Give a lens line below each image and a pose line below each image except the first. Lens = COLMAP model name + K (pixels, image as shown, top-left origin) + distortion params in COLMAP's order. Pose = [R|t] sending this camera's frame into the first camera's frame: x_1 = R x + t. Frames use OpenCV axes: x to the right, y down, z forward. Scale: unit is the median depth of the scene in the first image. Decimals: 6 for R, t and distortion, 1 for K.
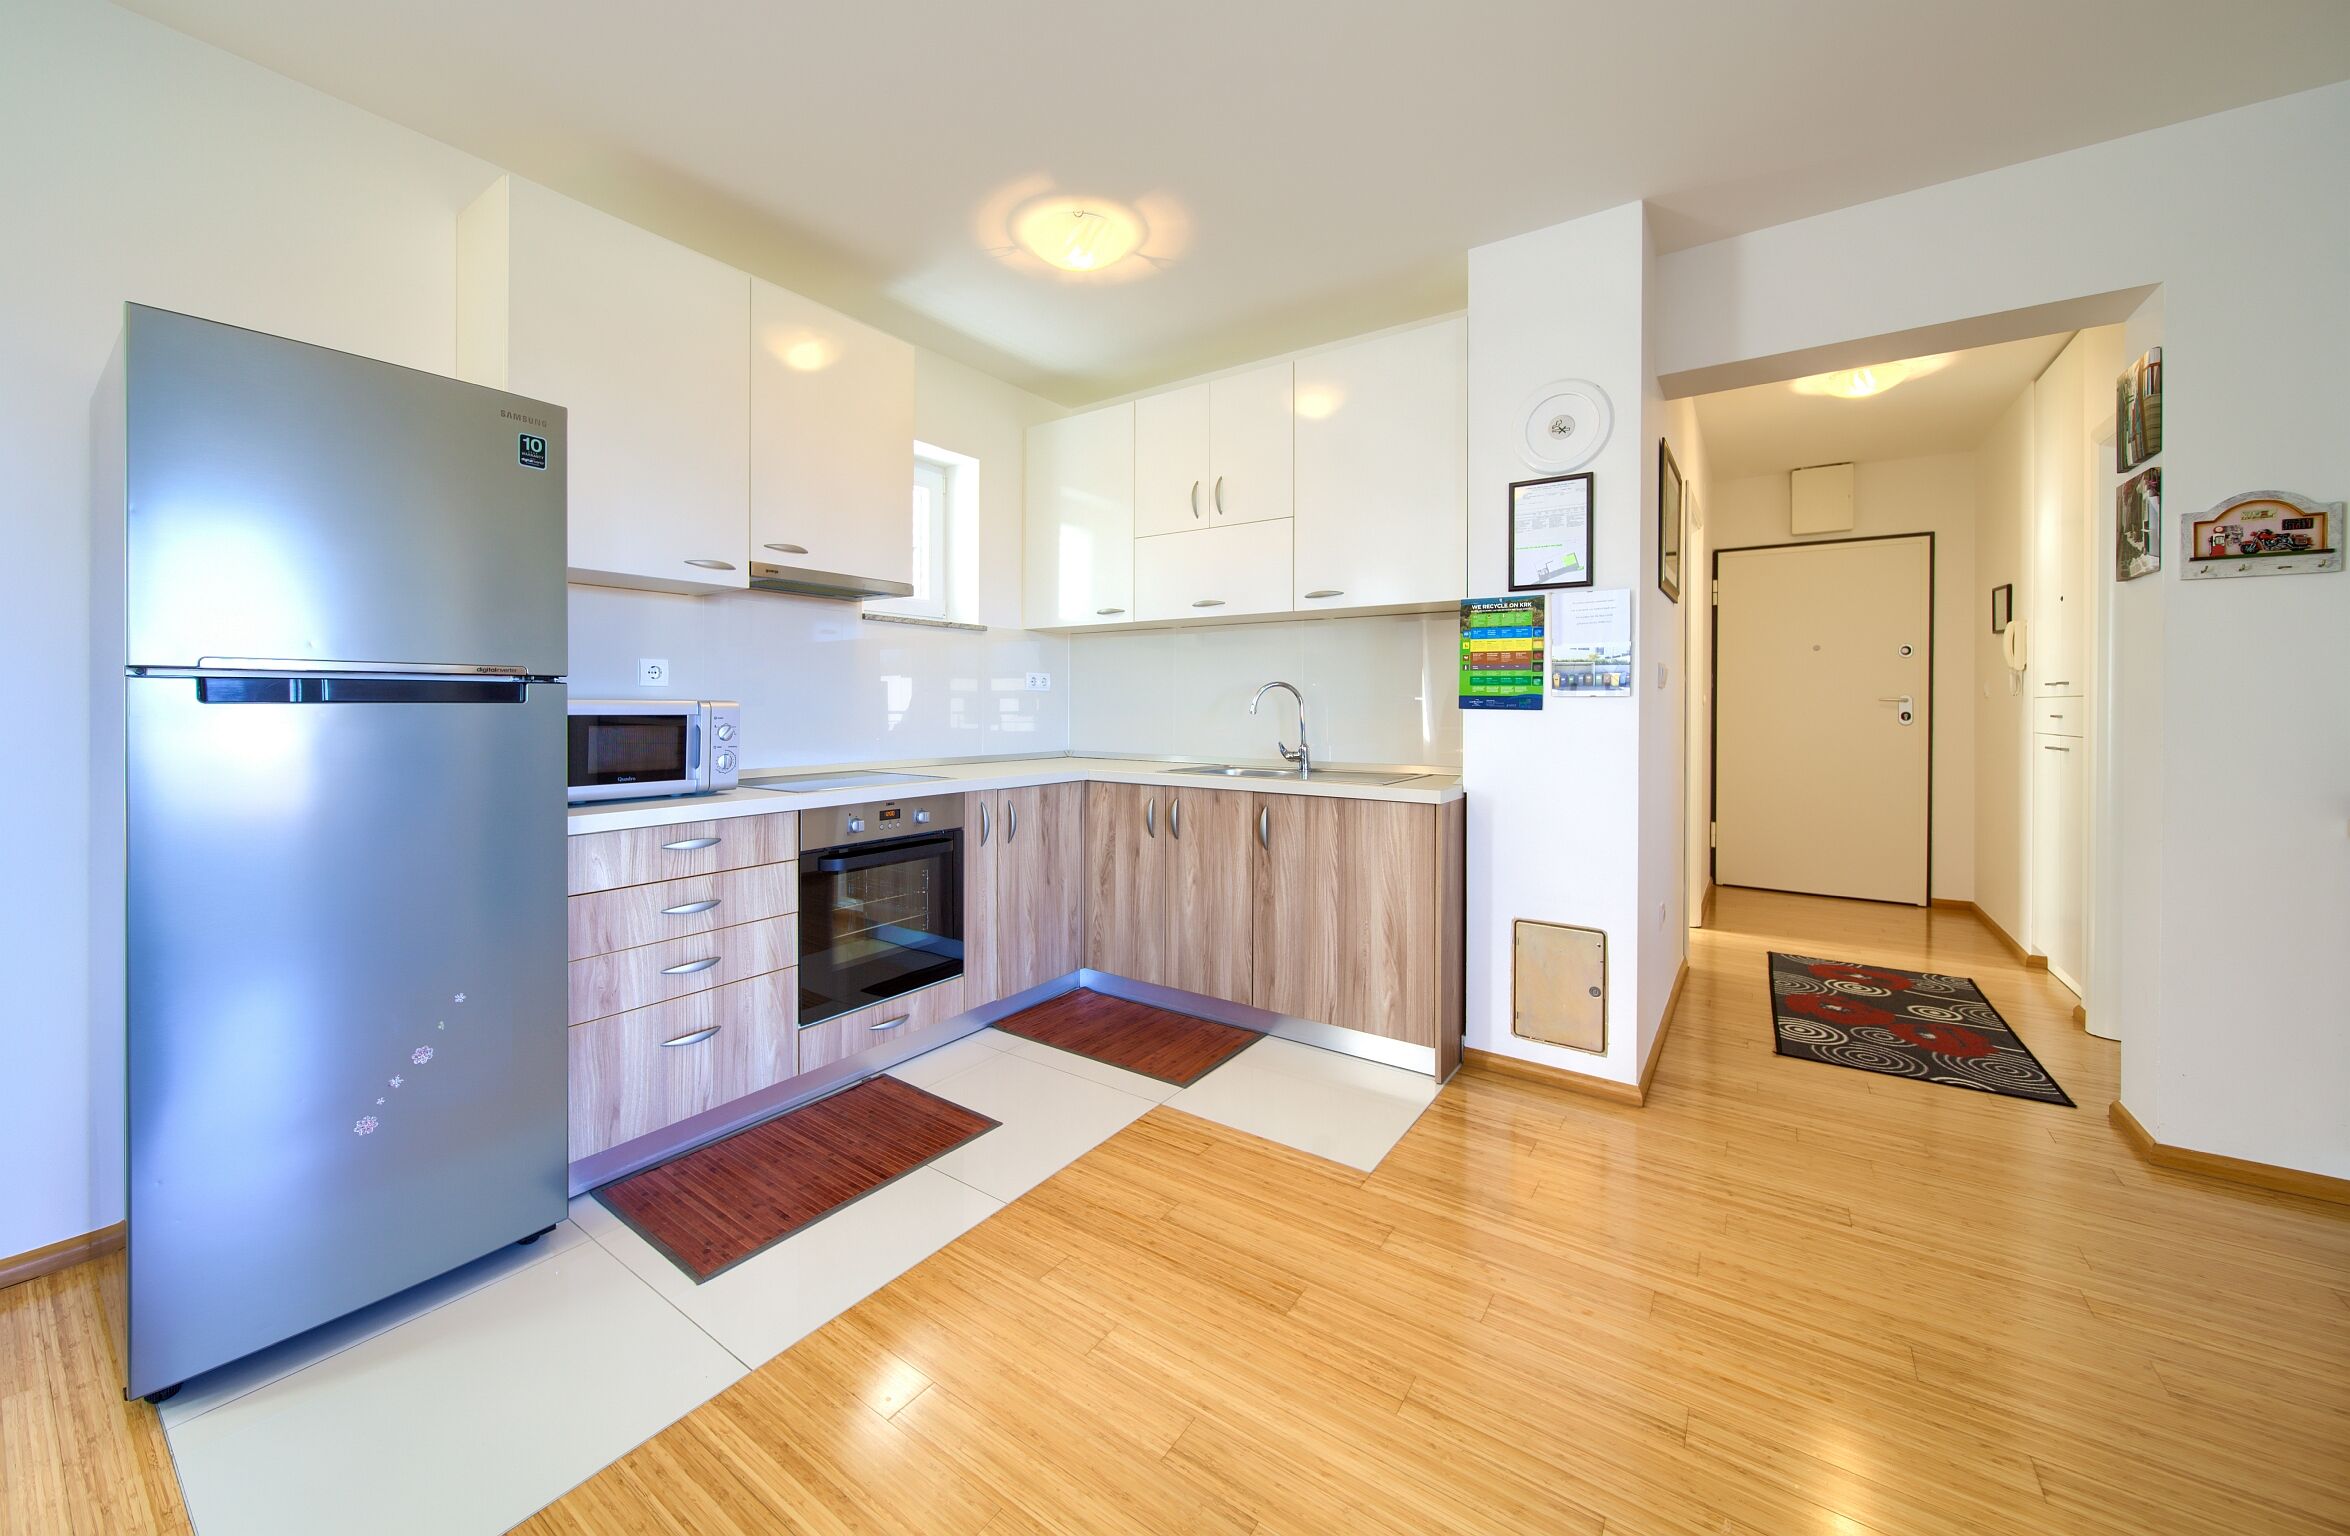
lens RADIAL K [[882.4, 0, 1150.3], [0, 882.4, 708.8], [0, 0, 1]] dist [-0.001568, -0.000580]
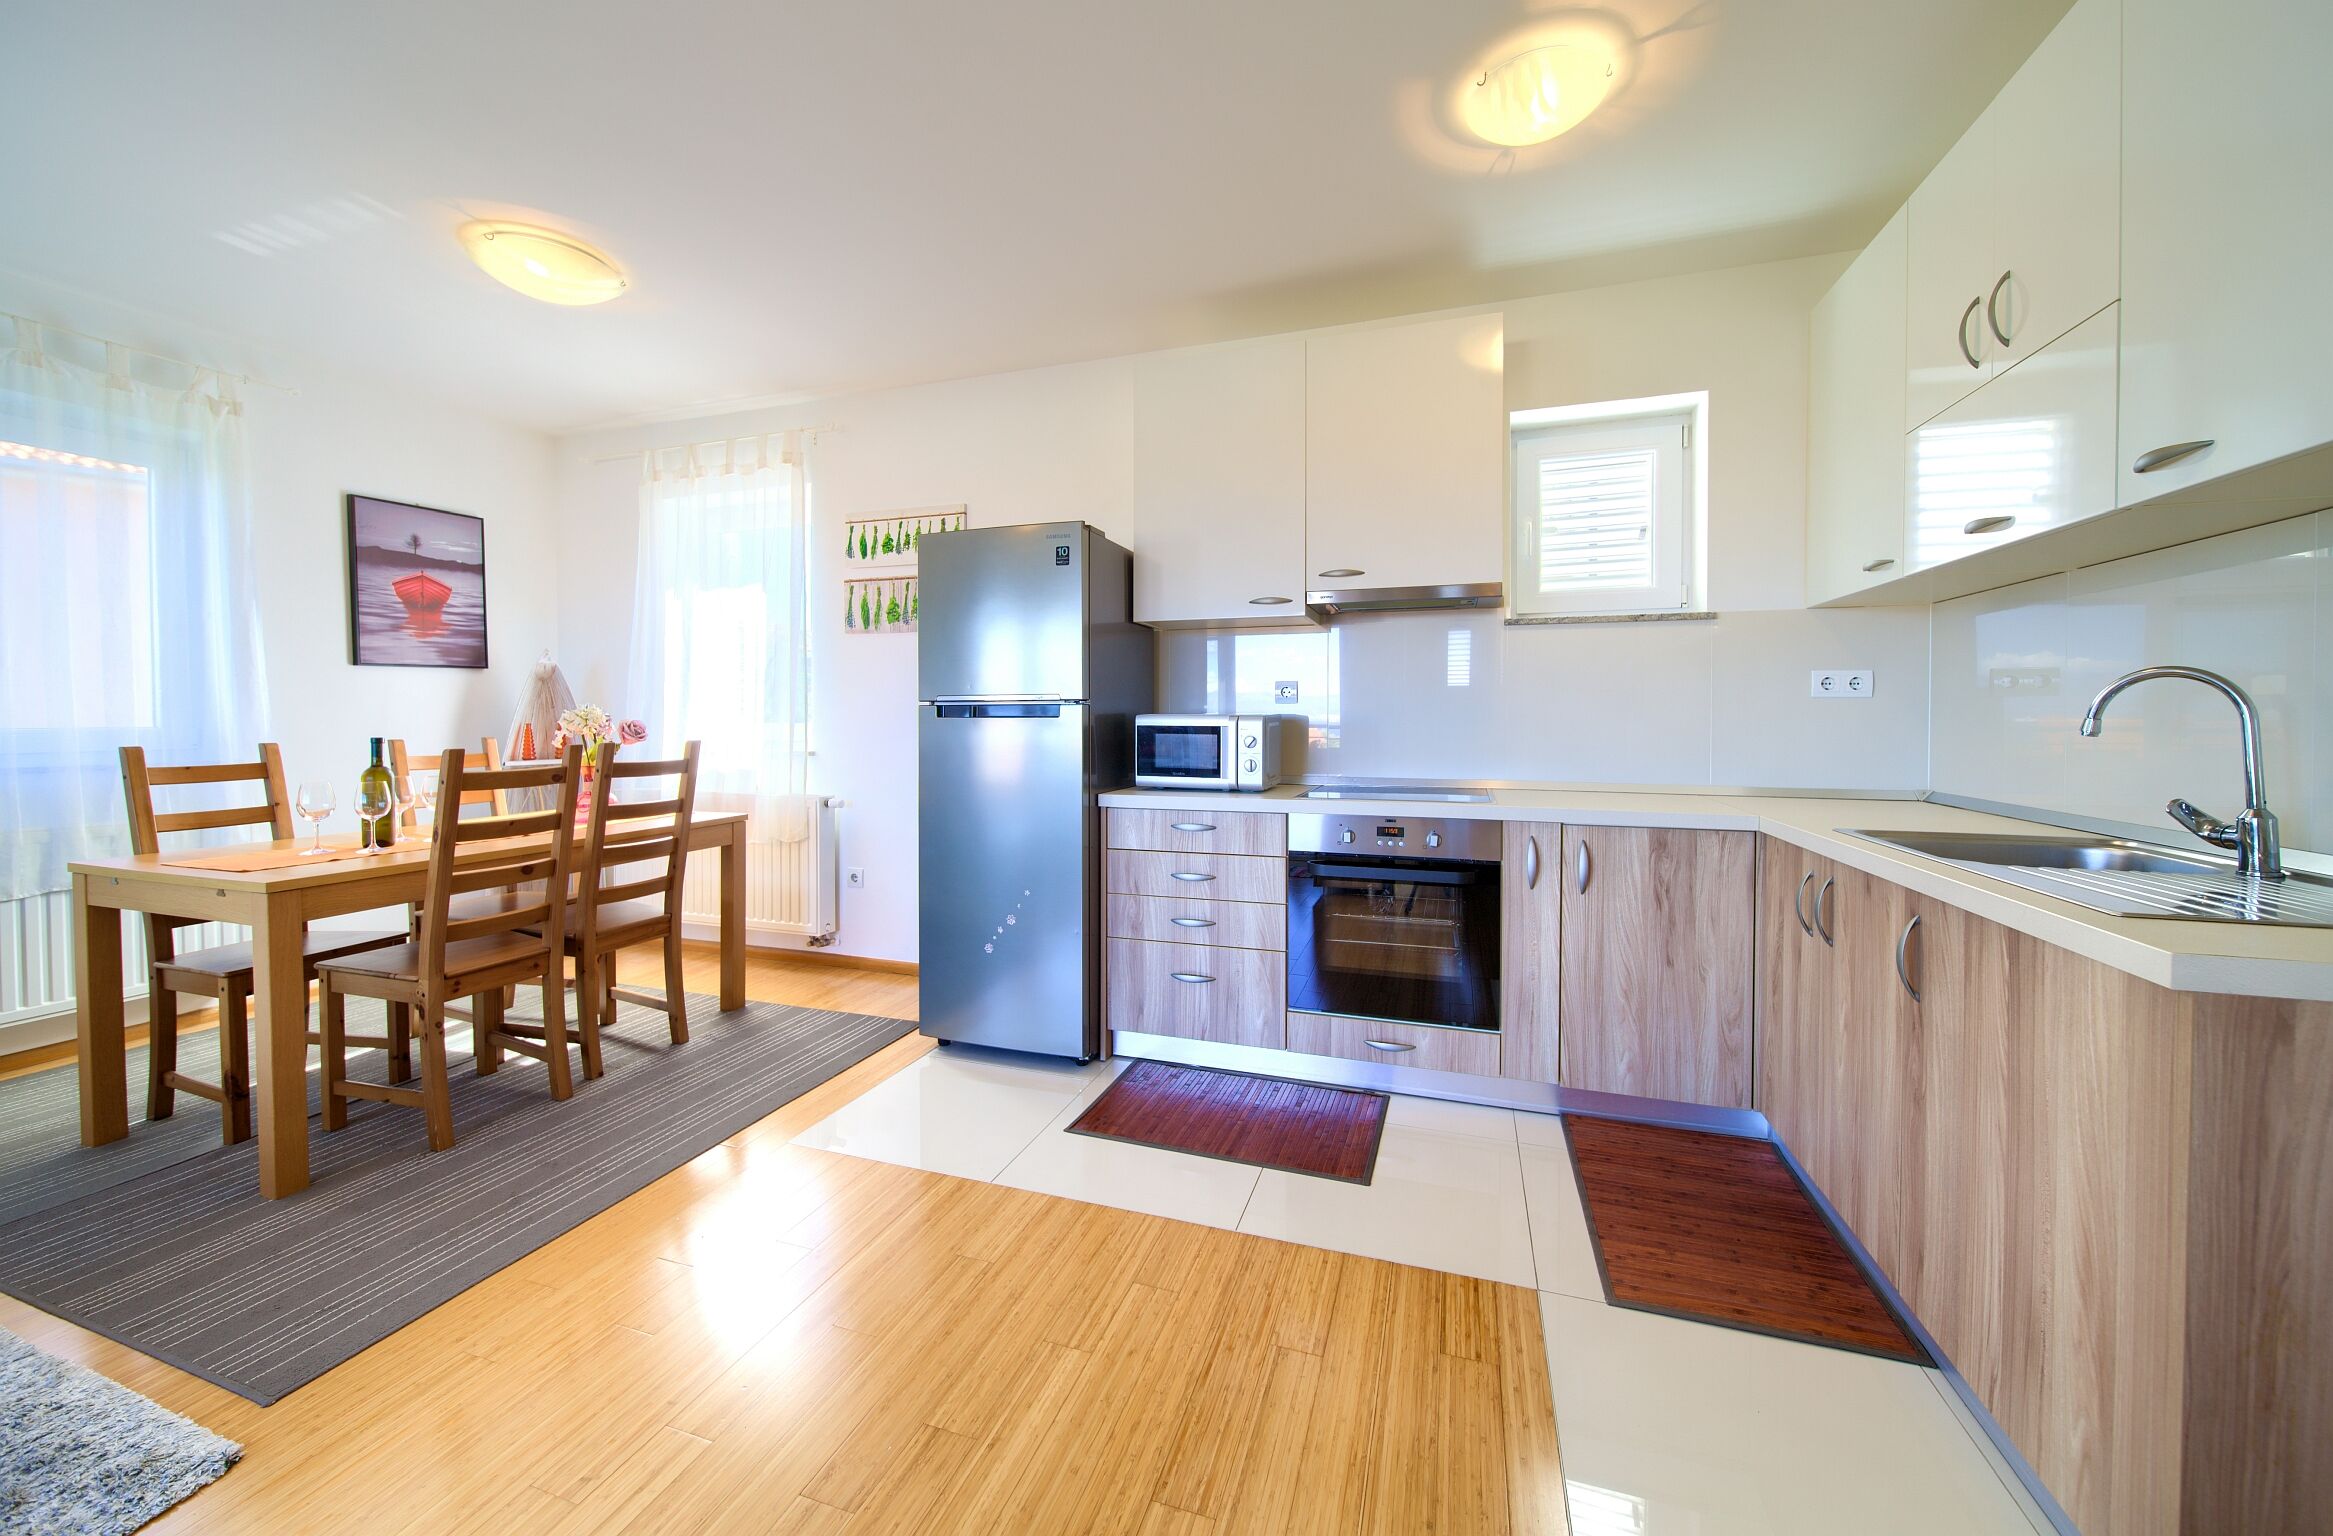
lens RADIAL K [[867.5, 0, 1161.0], [0, 867.5, 723.8], [0, 0, 1]] dist [-0.000754, -0.000038]
pose [[0.280733, 0.007212, -0.959759, 0.547976], [-0.002347, 0.999974, 0.006828, -0.004411], [0.959783, 0.000335, 0.280742, 0.487264]]
